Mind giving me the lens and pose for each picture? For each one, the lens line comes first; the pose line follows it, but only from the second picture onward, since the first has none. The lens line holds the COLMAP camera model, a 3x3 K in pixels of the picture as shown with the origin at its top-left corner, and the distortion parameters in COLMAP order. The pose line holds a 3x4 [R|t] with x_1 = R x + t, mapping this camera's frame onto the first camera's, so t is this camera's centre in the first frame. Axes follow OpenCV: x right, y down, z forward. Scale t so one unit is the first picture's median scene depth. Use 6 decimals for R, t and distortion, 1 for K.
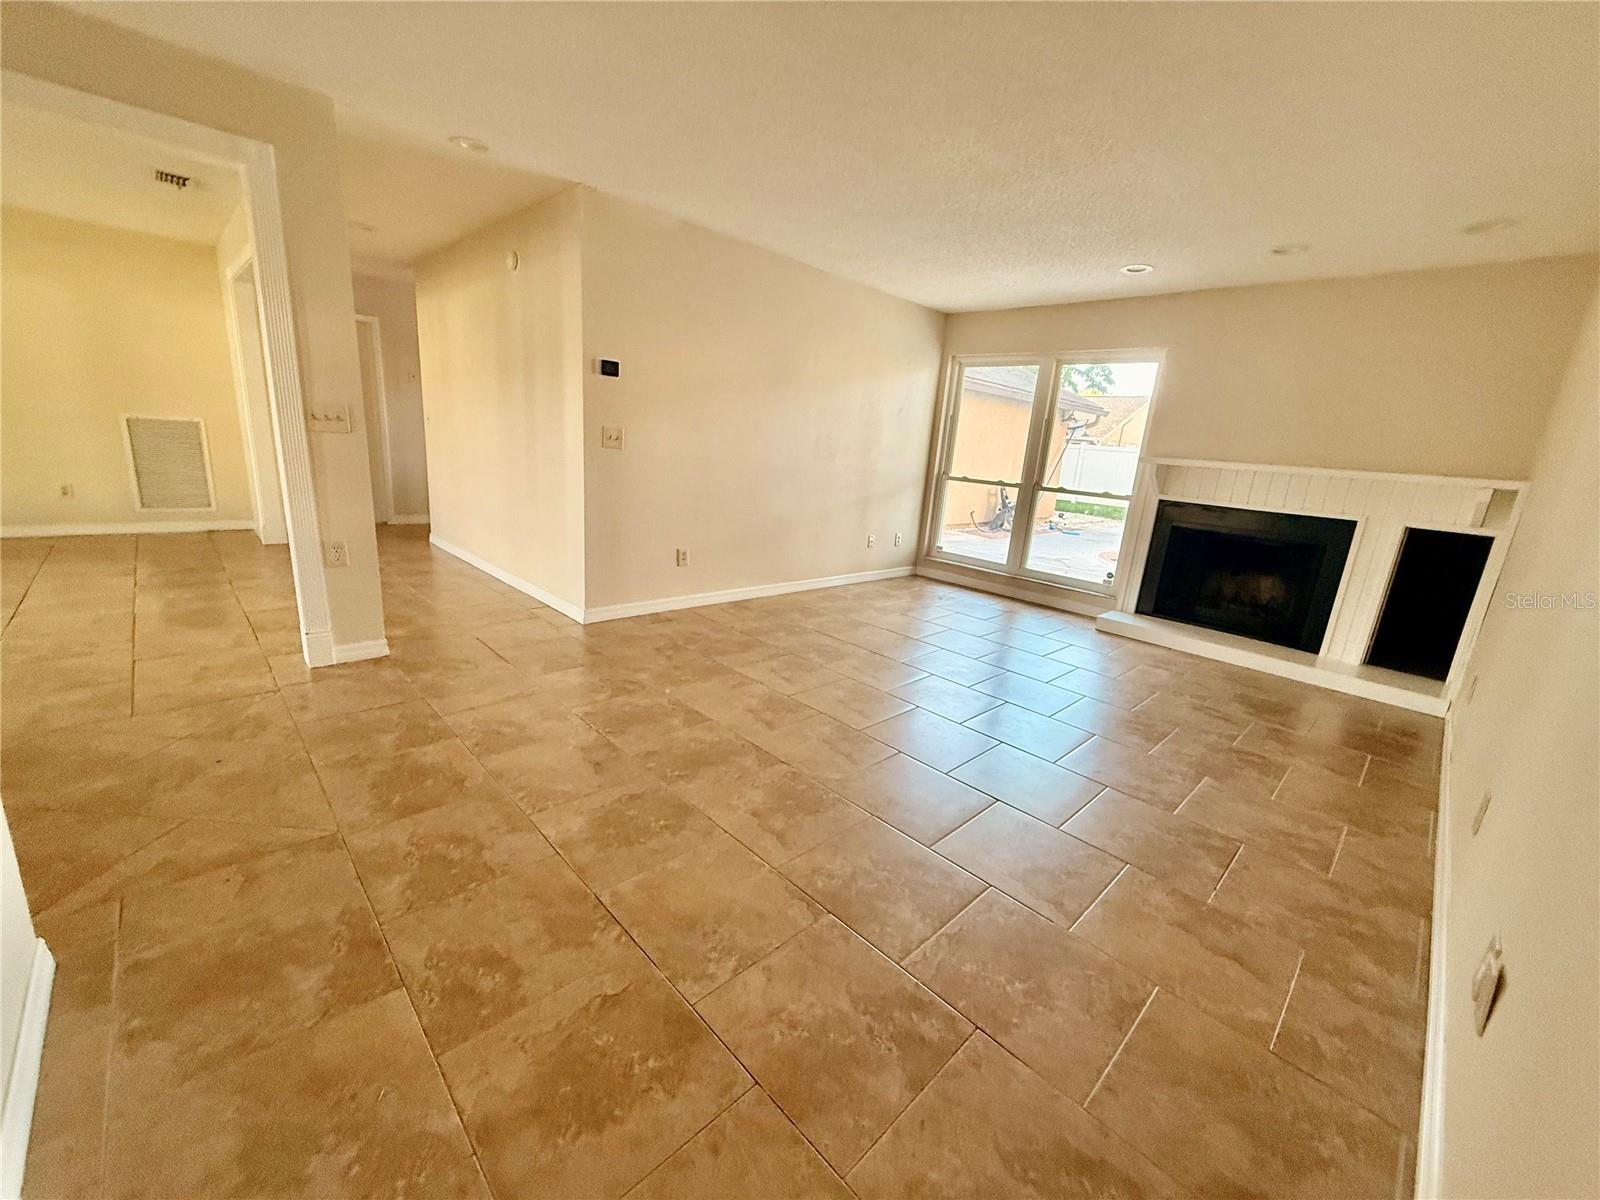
lens RADIAL K [[637.3, 0, 800.0], [0, 637.3, 600.0], [0, 0, 1]] dist [-0.000189, 0.000203]
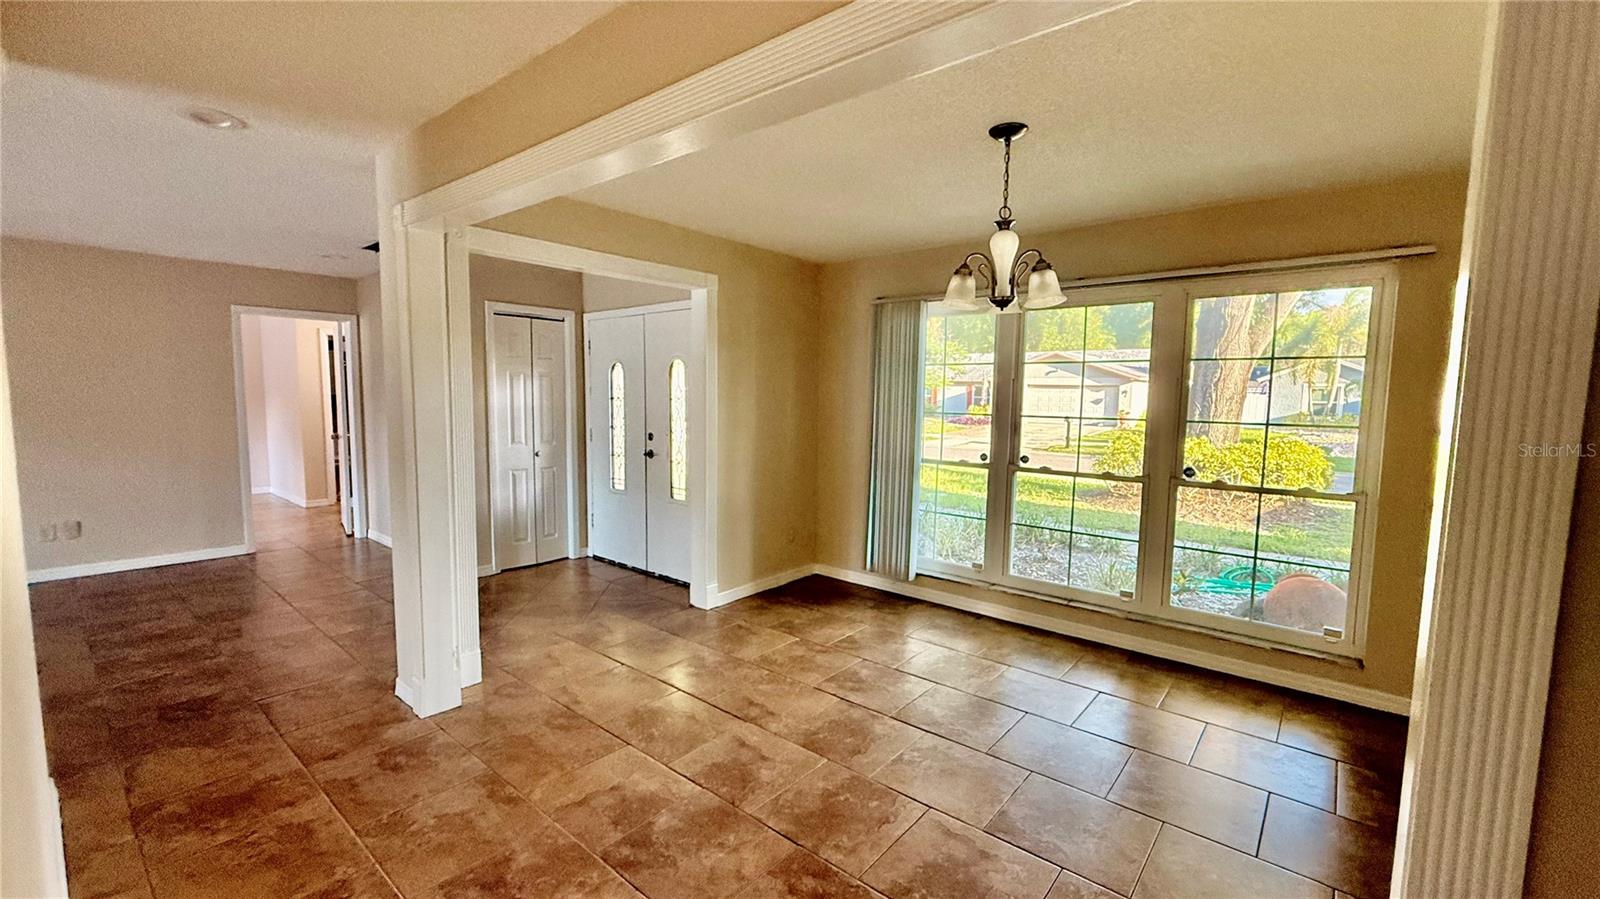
lens RADIAL K [[649.5, 0, 800.0], [0, 649.5, 449.5], [0, 0, 1]] dist [-0.000758, -0.000085]
pose [[-0.991530, -0.079410, -0.102772, -0.950119], [-0.108926, 0.939407, 0.325039, -0.530923], [0.070734, 0.333480, -0.940100, 1.559403]]
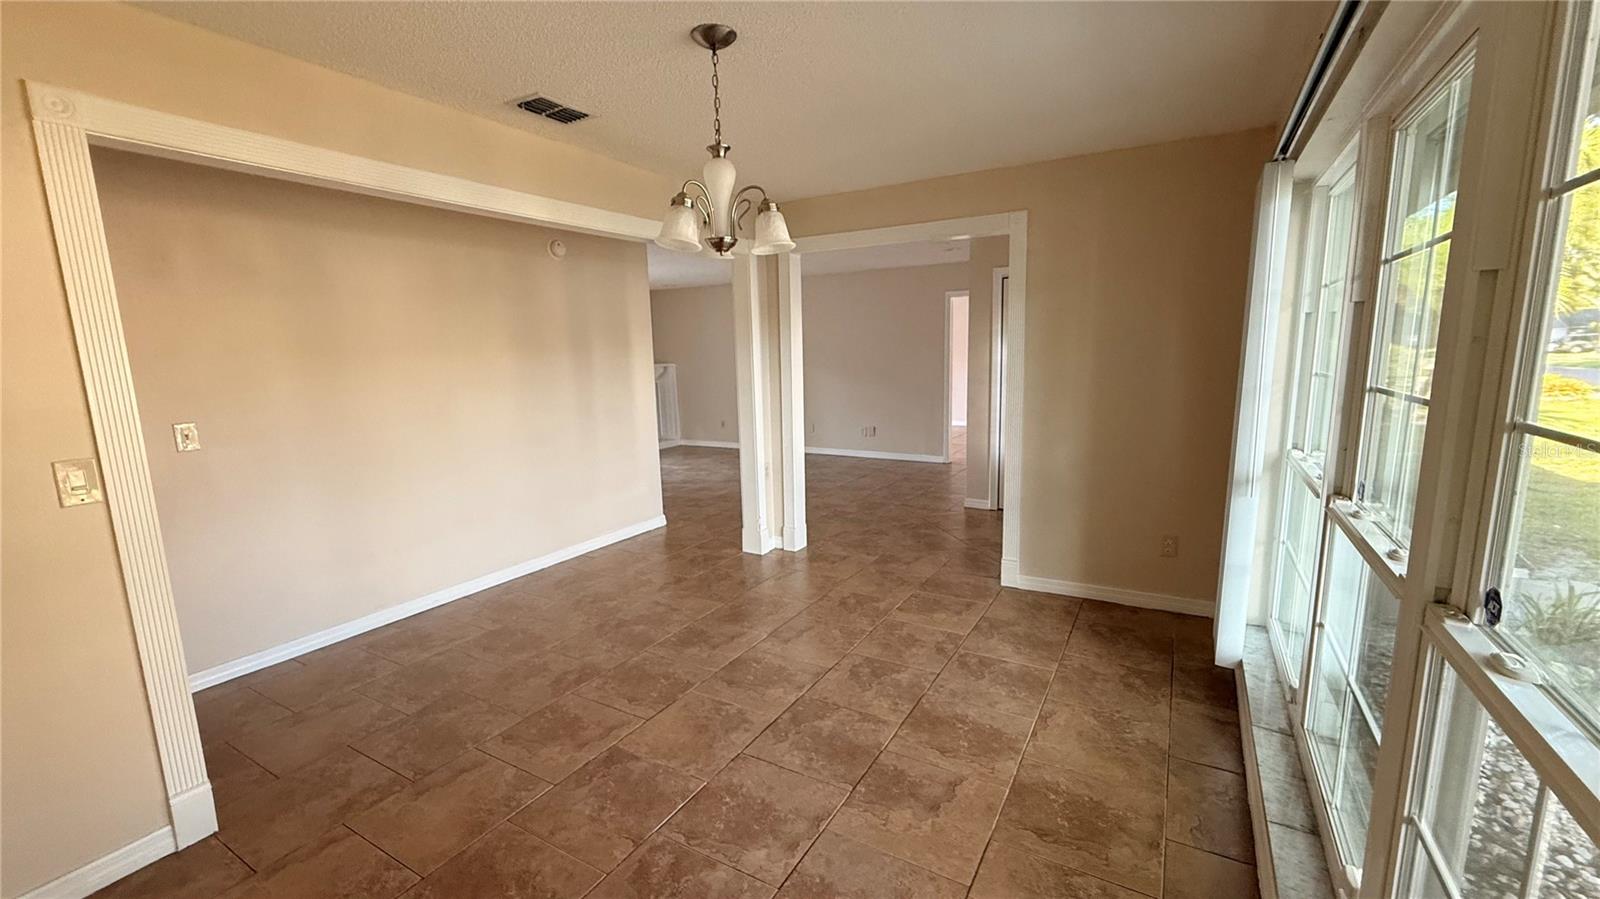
lens RADIAL K [[652.3, 0, 800.0], [0, 652.3, 449.5], [0, 0, 1]] dist [0.000096, 0.000002]
pose [[-0.264686, -0.212748, 0.940574, -1.789747], [0.243178, 0.929114, 0.278588, -0.454103], [-0.933170, 0.302465, -0.194187, 1.008237]]
